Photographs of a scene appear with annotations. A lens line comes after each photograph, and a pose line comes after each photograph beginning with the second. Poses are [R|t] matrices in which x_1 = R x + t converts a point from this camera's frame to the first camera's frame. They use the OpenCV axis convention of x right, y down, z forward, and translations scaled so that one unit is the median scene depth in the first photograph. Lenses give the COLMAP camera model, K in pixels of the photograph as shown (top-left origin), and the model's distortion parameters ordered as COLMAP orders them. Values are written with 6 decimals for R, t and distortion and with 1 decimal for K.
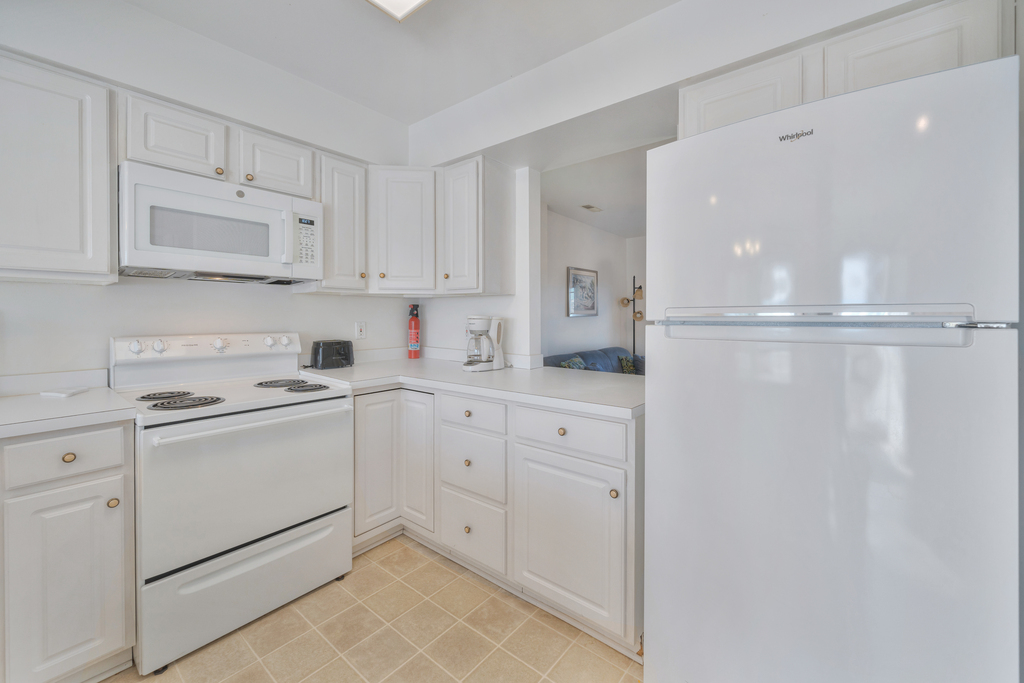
lens RADIAL K [[402.9, 0, 516.8], [0, 402.9, 318.6], [0, 0, 1]] dist [-0.009535, 0.000537]
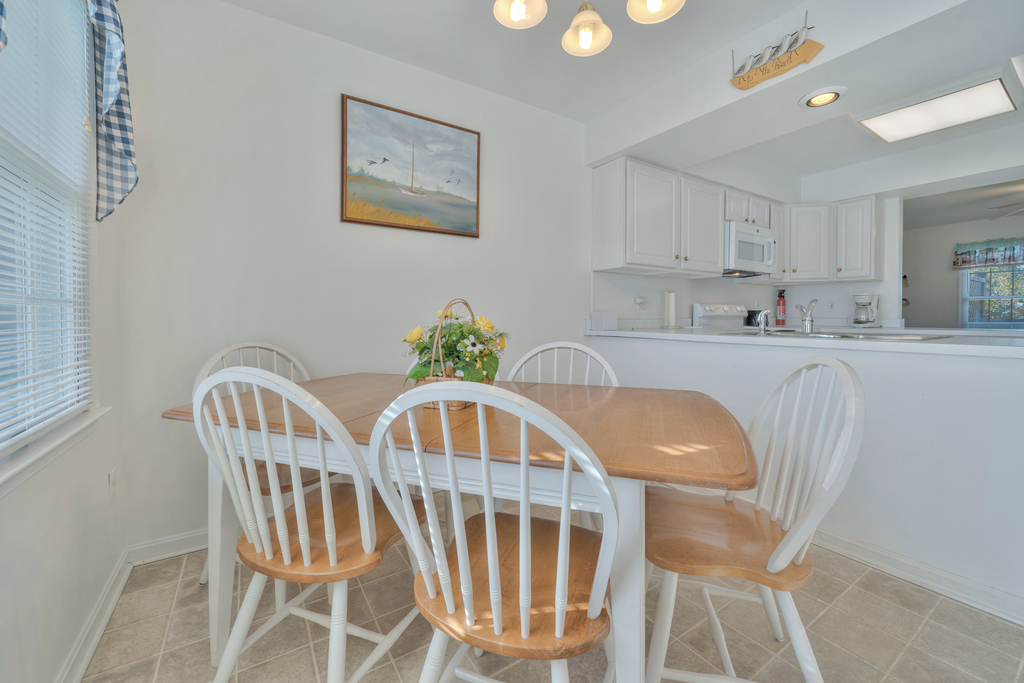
lens RADIAL K [[402.9, 0, 510.7], [0, 402.9, 313.8], [0, 0, 1]] dist [-0.009535, 0.000537]
pose [[0.949300, -0.003321, -0.314353, -1.183266], [0.000369, 0.999955, -0.009453, 0.111344], [0.314370, 0.008858, 0.949259, -1.208346]]
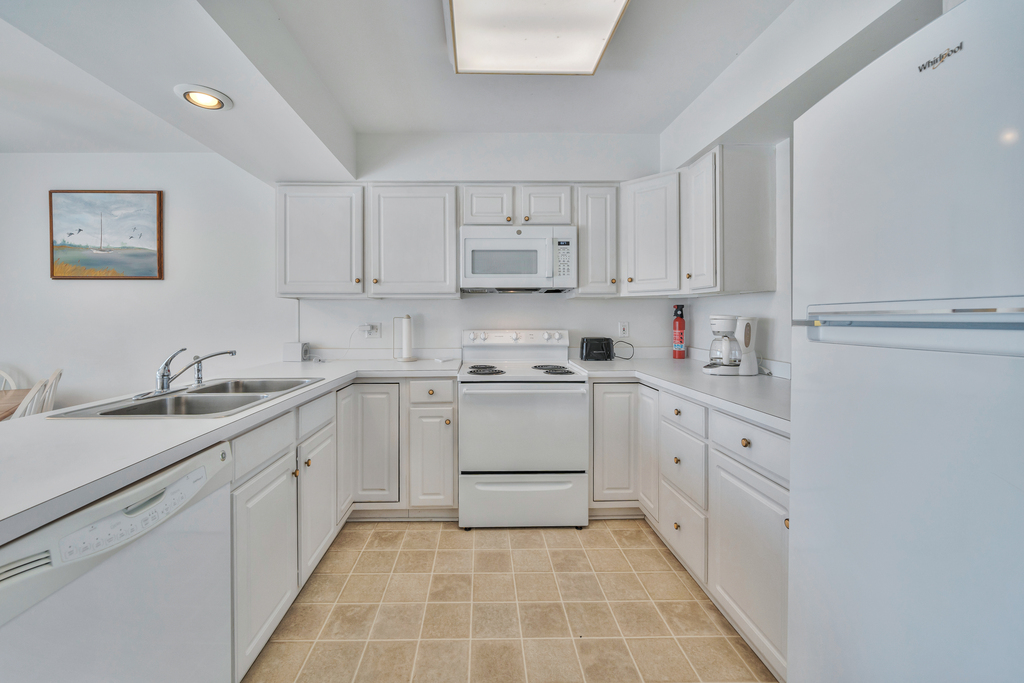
lens RADIAL K [[402.9, 0, 483.0], [0, 402.9, 317.9], [0, 0, 1]] dist [-0.009535, 0.000537]
pose [[0.644371, -0.001787, -0.764711, 0.310657], [-0.000939, 0.999995, -0.003128, 0.001573], [0.764712, 0.002734, 0.644366, -0.028612]]
